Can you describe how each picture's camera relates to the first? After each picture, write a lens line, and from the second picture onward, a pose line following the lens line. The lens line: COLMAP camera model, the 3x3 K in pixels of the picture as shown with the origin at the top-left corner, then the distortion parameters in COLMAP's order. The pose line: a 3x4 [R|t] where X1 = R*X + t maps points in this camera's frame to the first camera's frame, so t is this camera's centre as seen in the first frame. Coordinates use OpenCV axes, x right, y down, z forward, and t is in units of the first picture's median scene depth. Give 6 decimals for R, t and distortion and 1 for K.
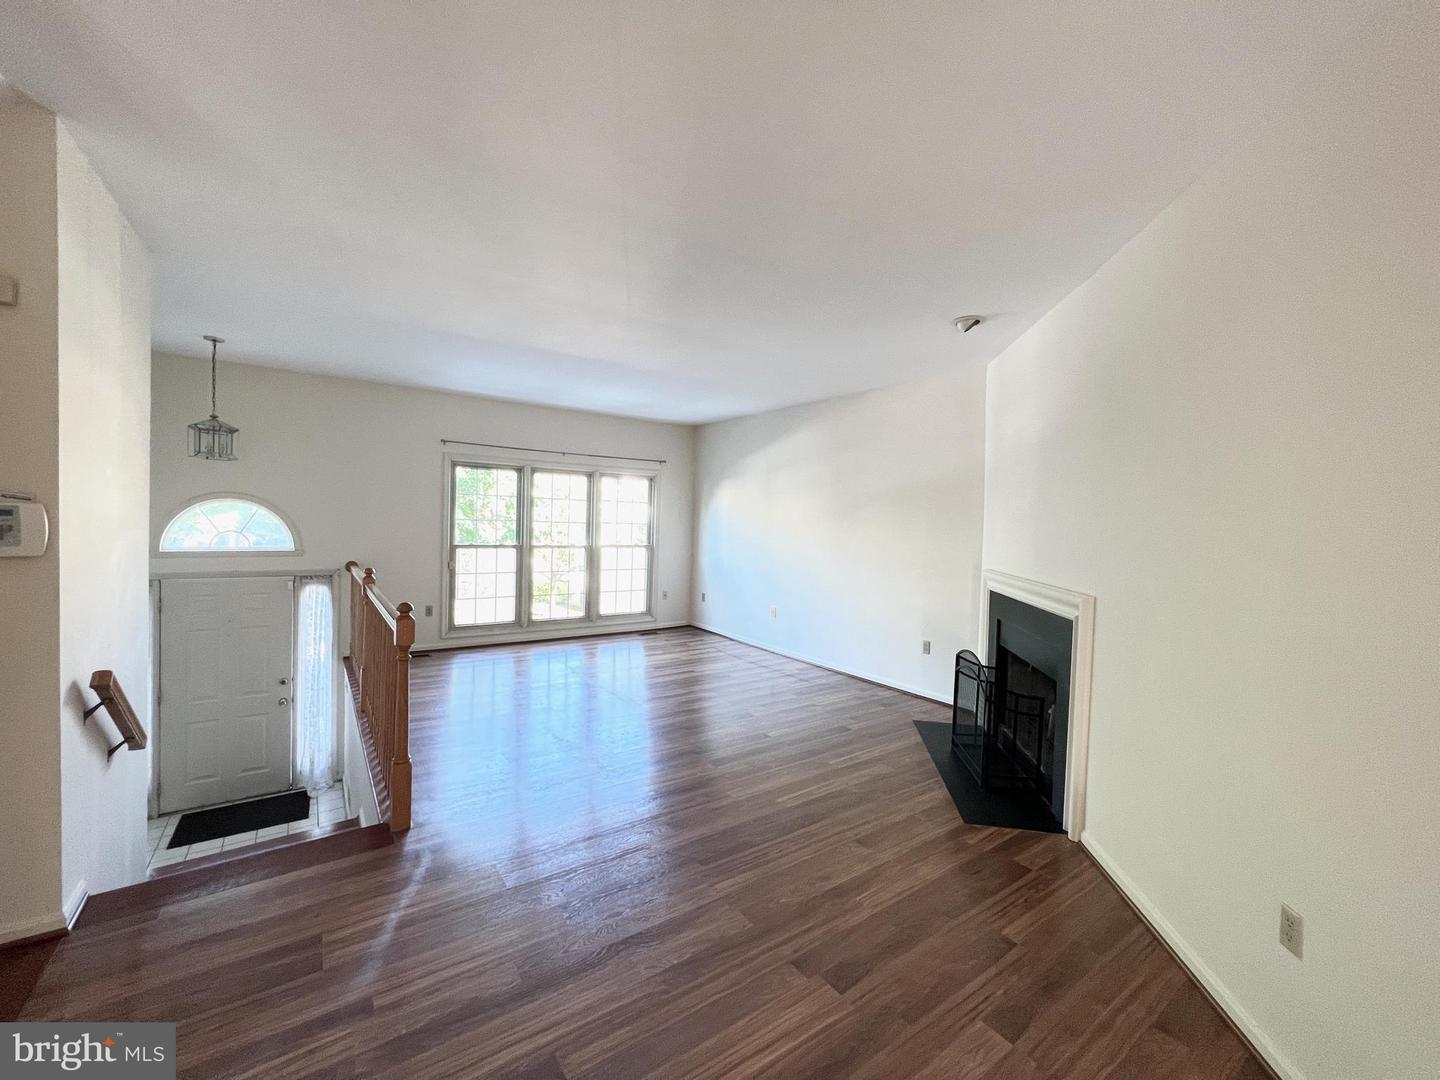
lens RADIAL K [[578.0, 0, 717.6], [0, 578.0, 537.3], [0, 0, 1]] dist [-0.000573, 0.000530]
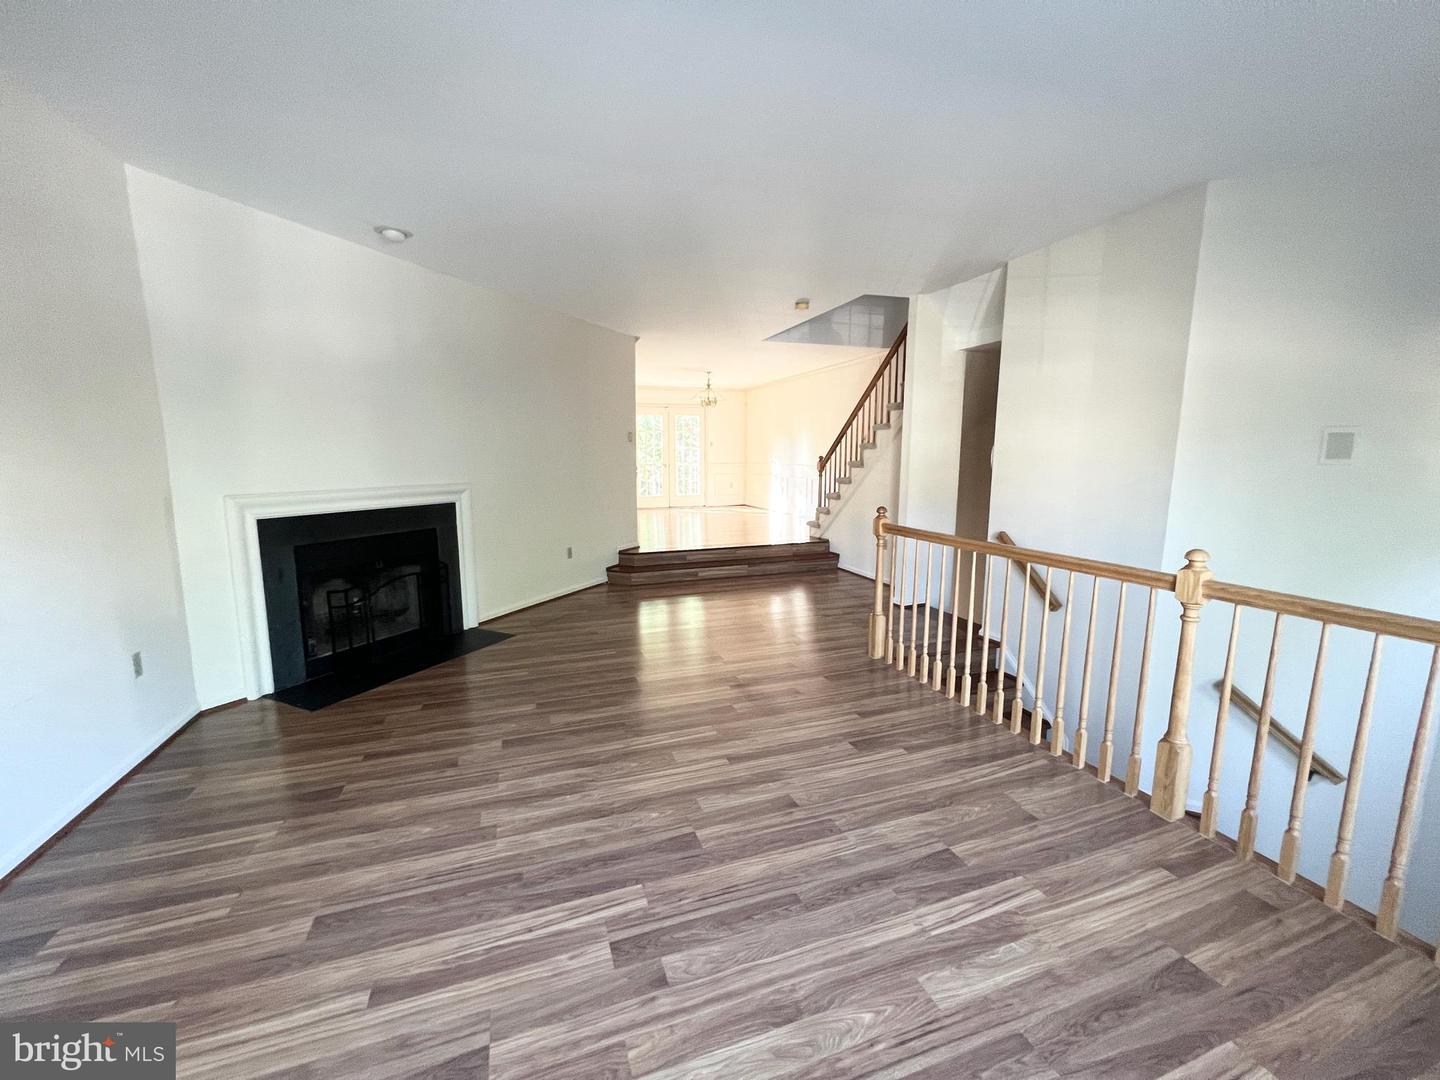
lens RADIAL K [[578.0, 0, 714.5], [0, 578.0, 541.9], [0, 0, 1]] dist [-0.000573, 0.000530]
pose [[-0.961817, -0.082463, 0.260973, -0.405451], [-0.033888, 0.982074, 0.185423, -0.054124], [-0.271586, 0.169499, -0.947371, 1.933417]]
